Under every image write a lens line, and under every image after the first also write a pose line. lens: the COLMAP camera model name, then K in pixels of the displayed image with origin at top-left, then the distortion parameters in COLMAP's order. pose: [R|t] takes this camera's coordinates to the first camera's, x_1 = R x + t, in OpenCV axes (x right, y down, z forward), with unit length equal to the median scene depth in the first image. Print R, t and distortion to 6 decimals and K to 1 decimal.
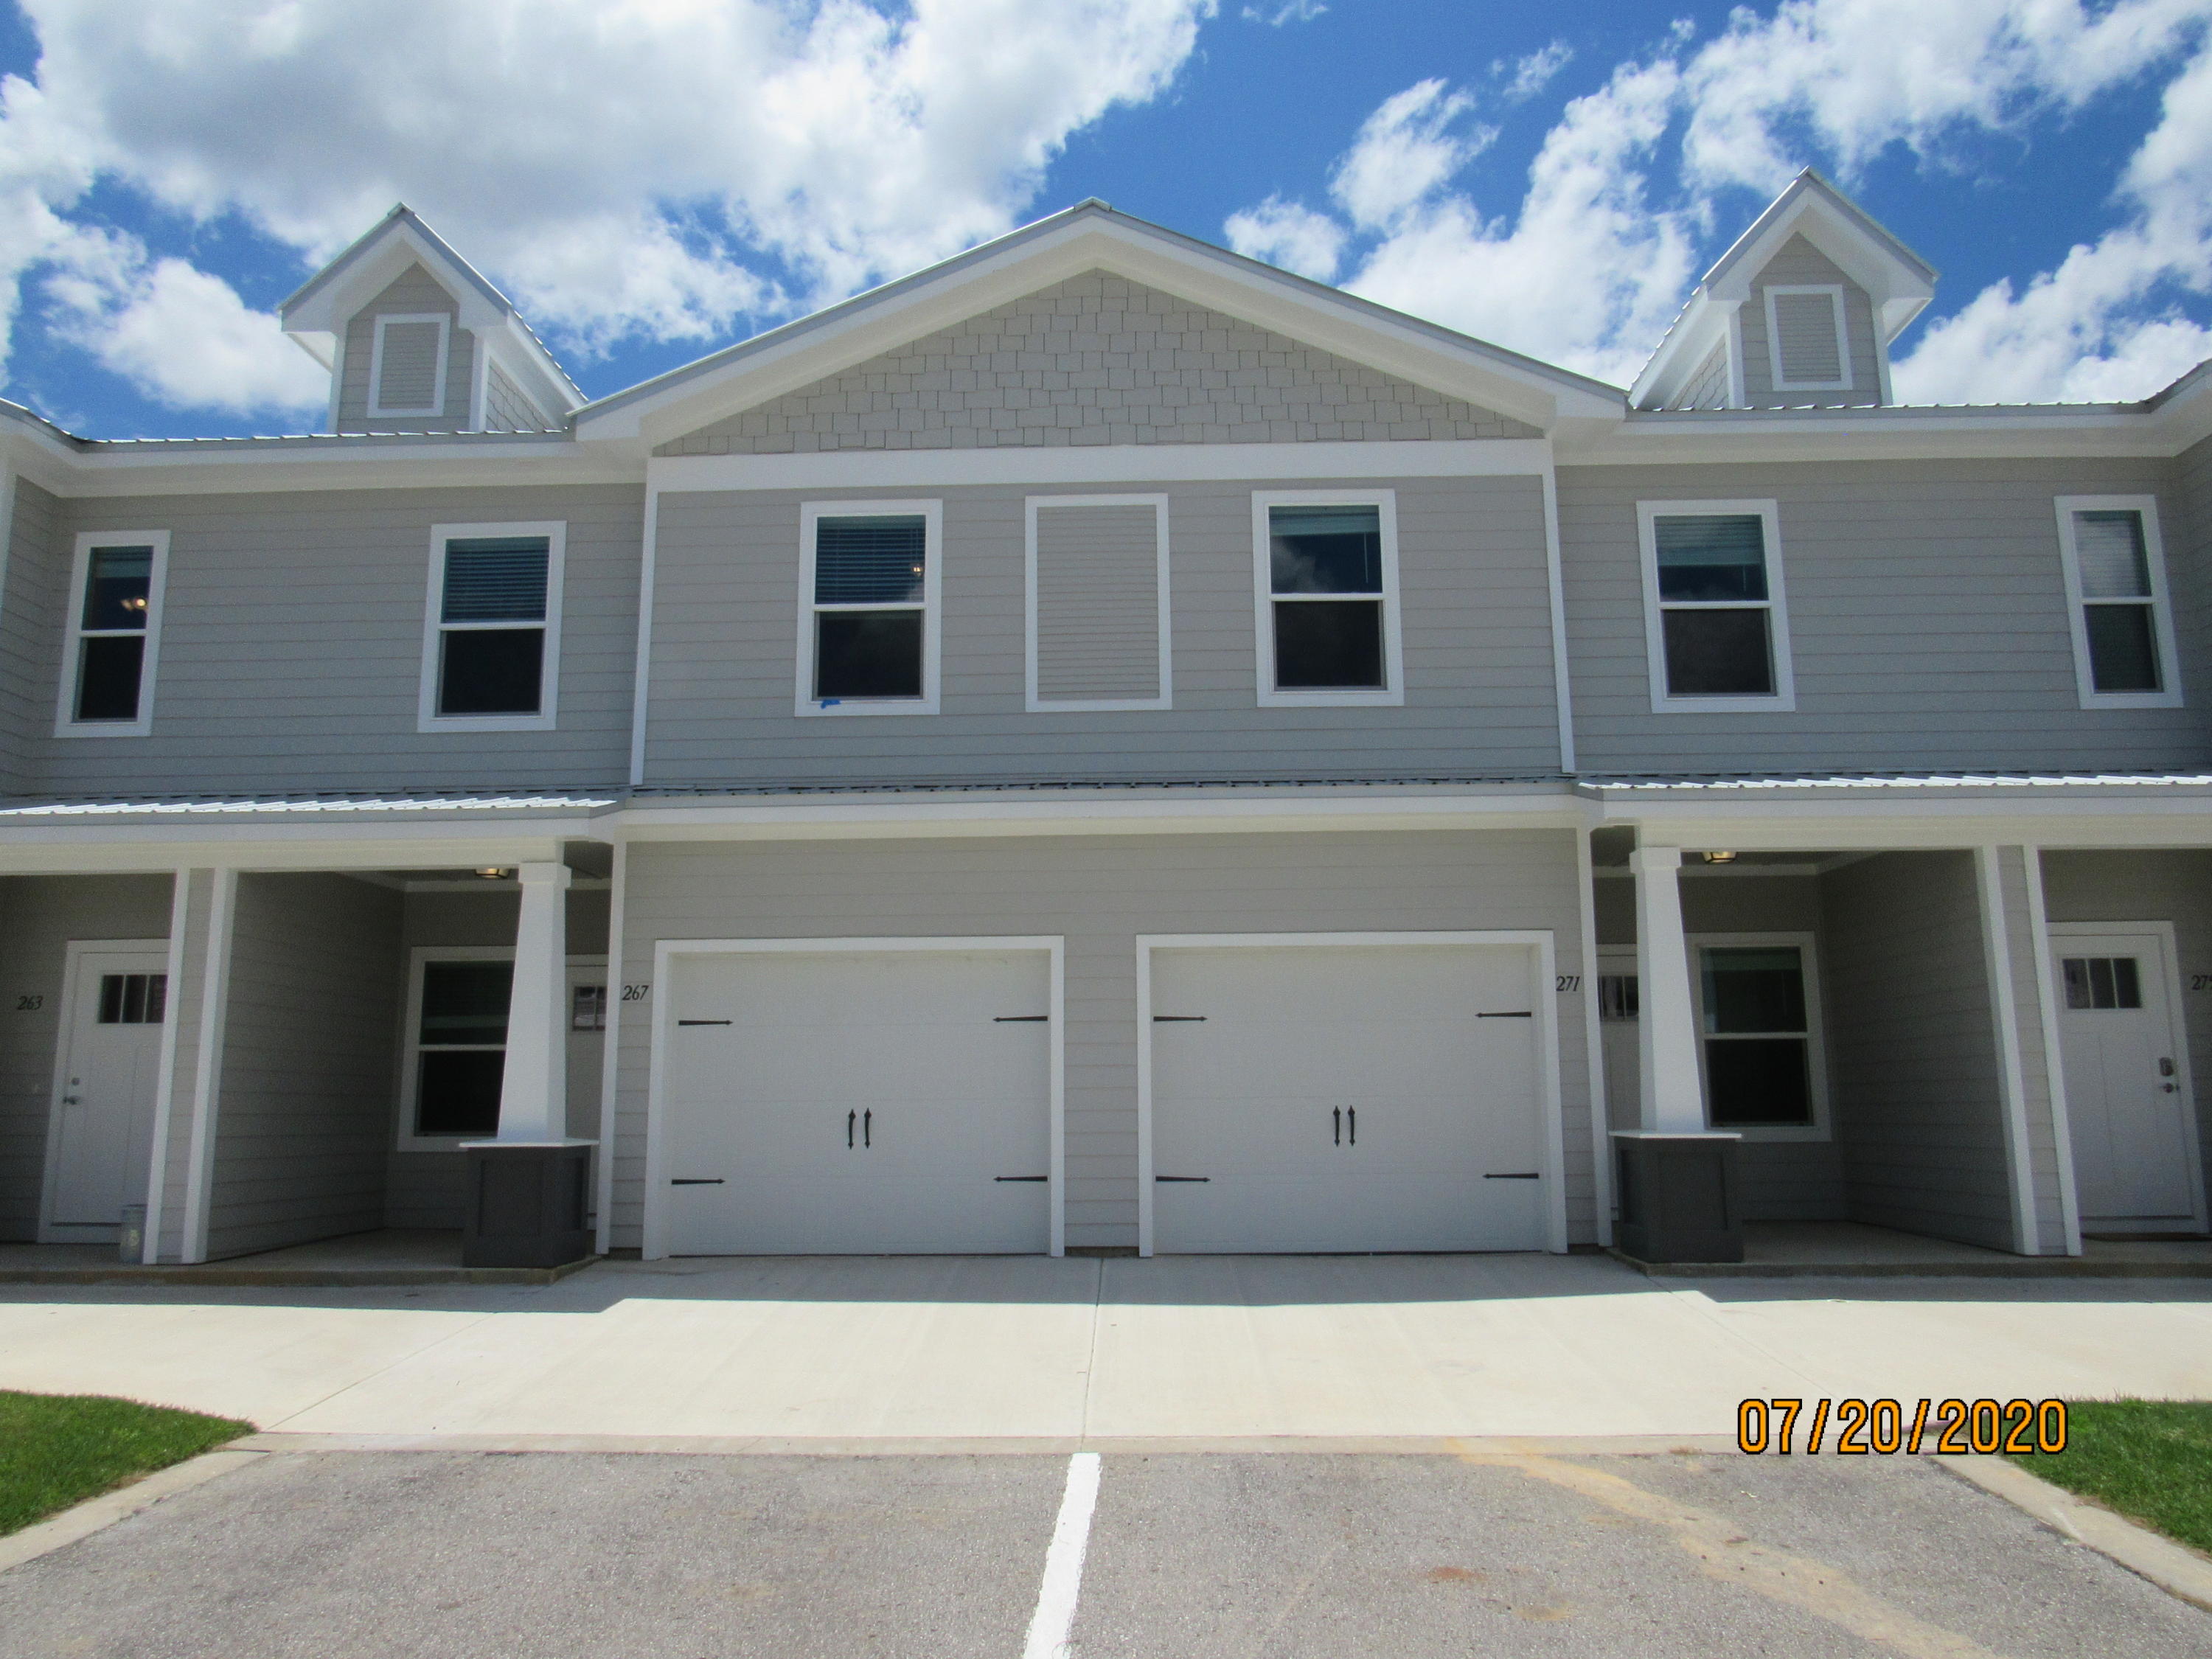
lens RADIAL K [[1598.0, 0, 1106.0], [0, 1598.0, 829.5], [0, 0, 1]] dist [-0.036207, 0.024095]
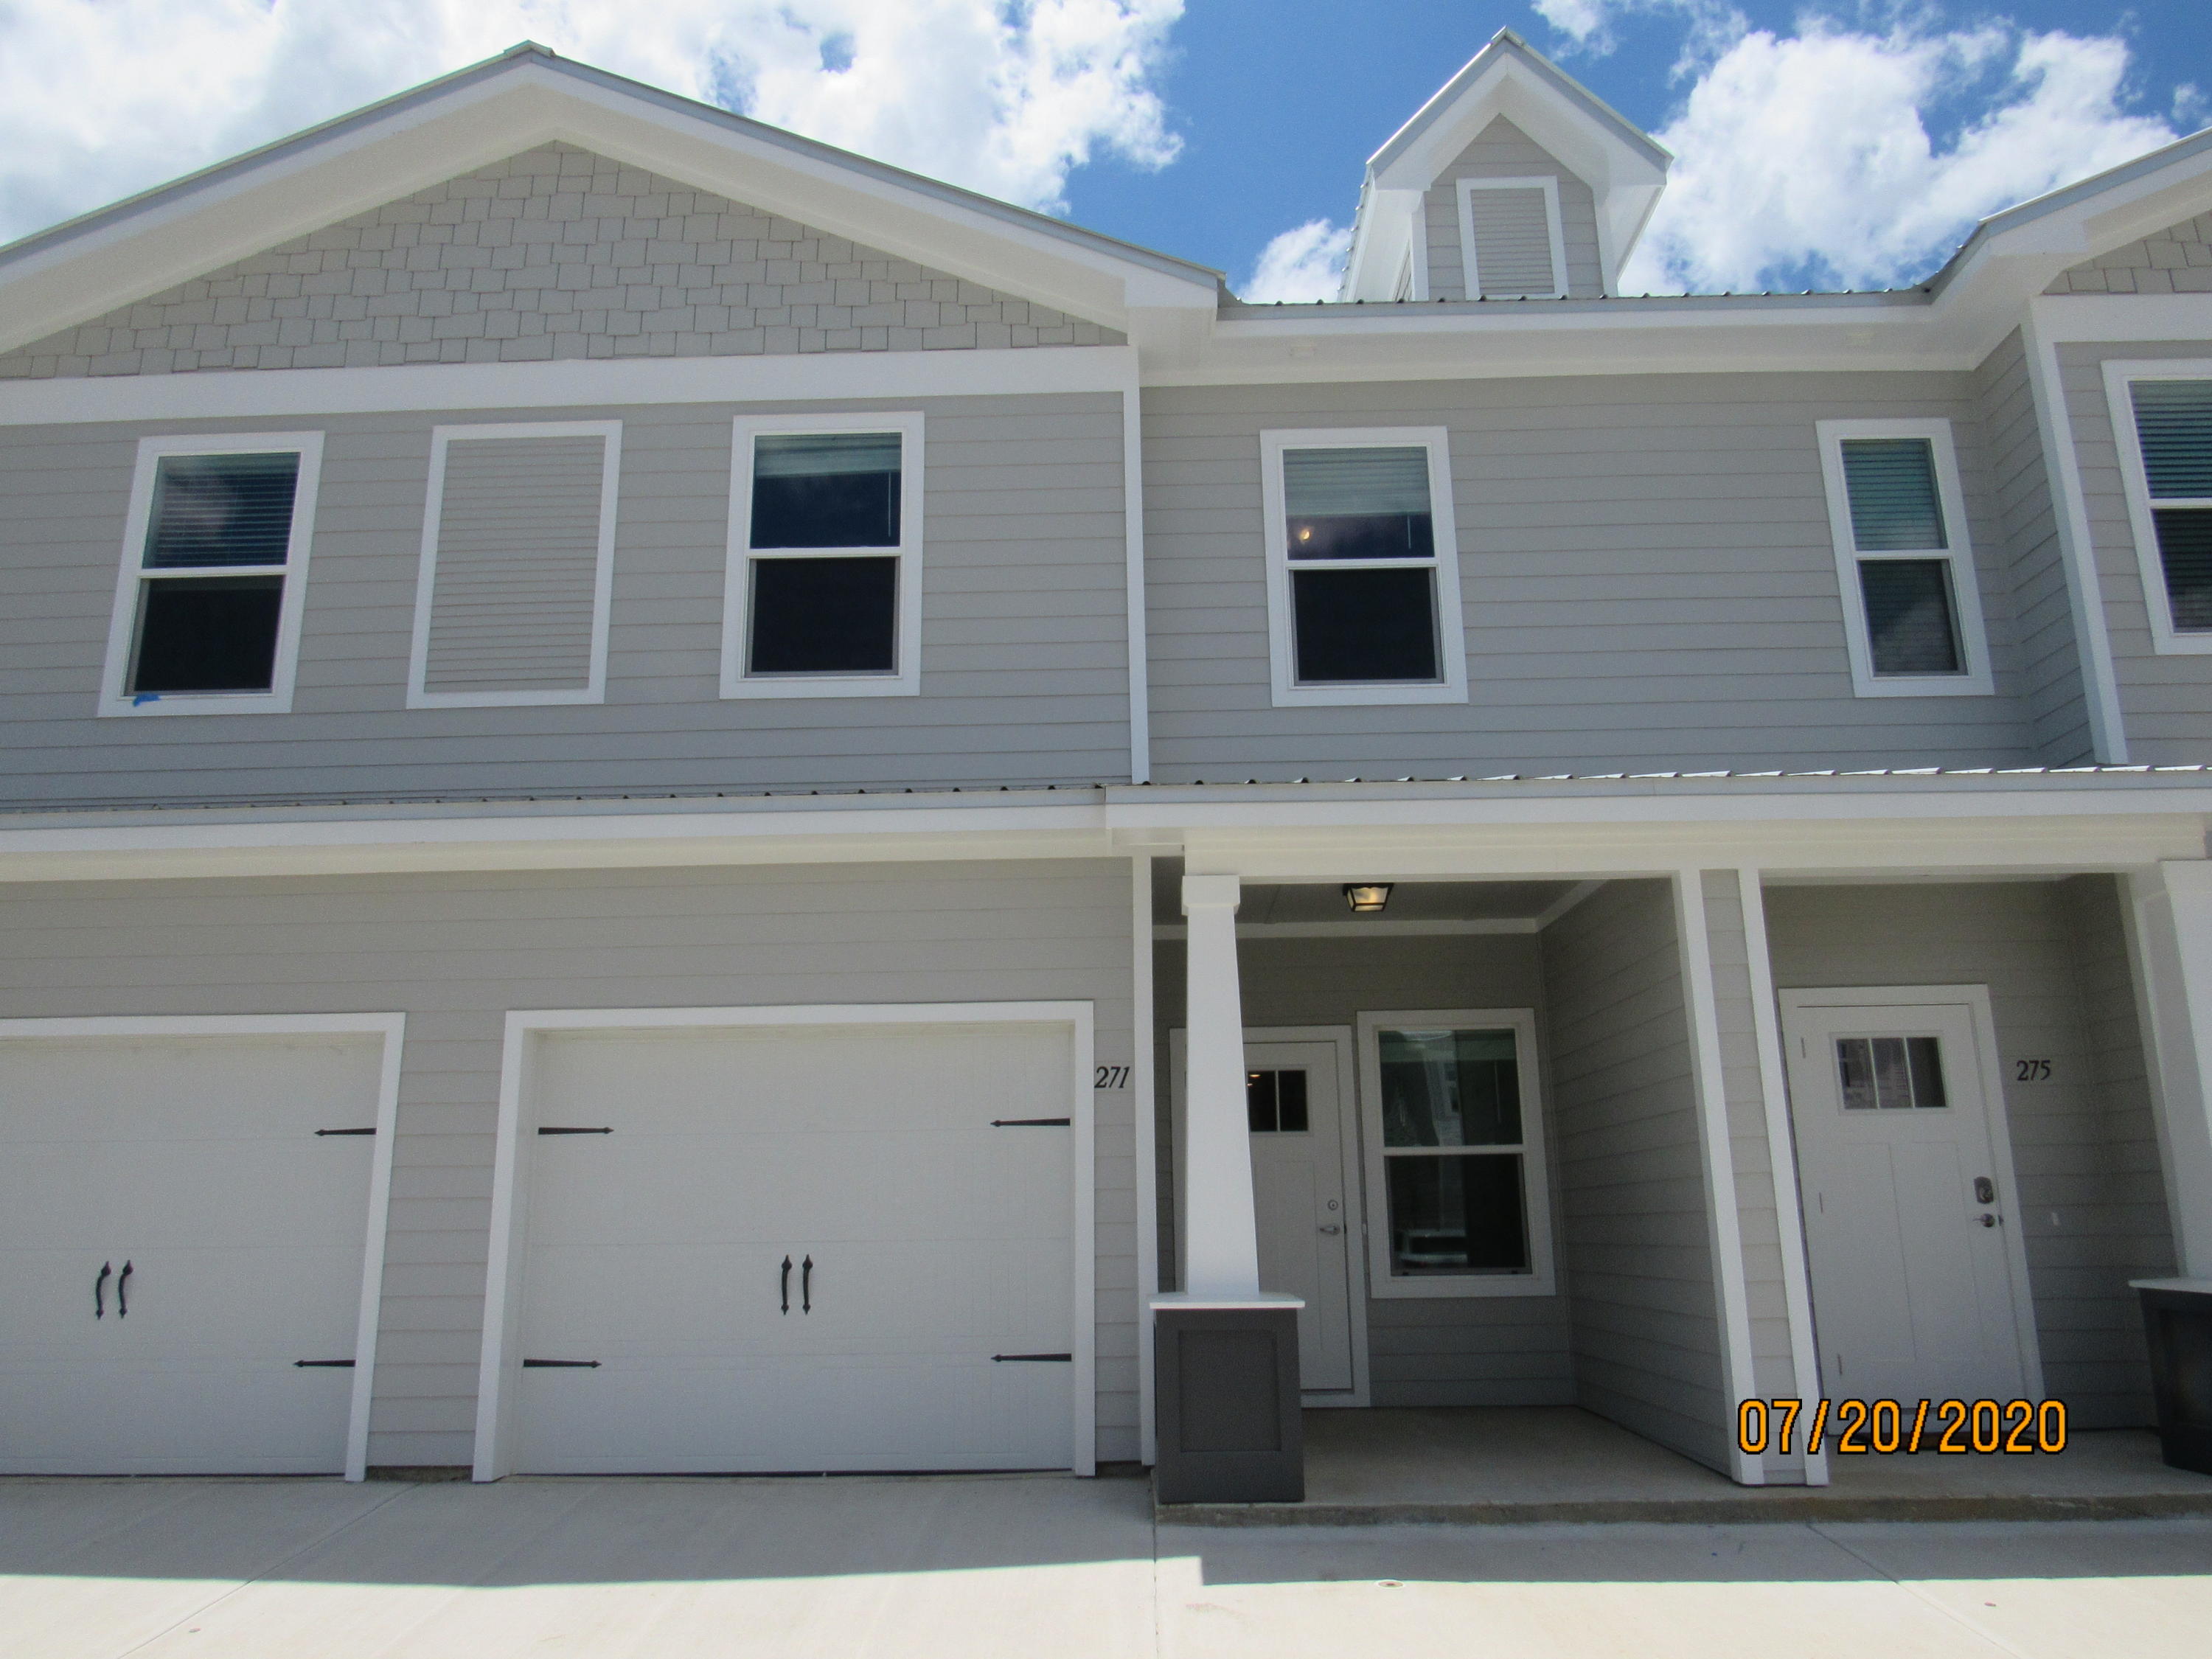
lens RADIAL K [[1598.0, 0, 1106.0], [0, 1598.0, 829.5], [0, 0, 1]] dist [-0.036207, 0.024095]
pose [[0.999946, -0.005668, 0.008762, 0.258764], [0.006265, 0.997547, -0.069725, 0.034001], [-0.008345, 0.069776, 0.997528, 0.269068]]
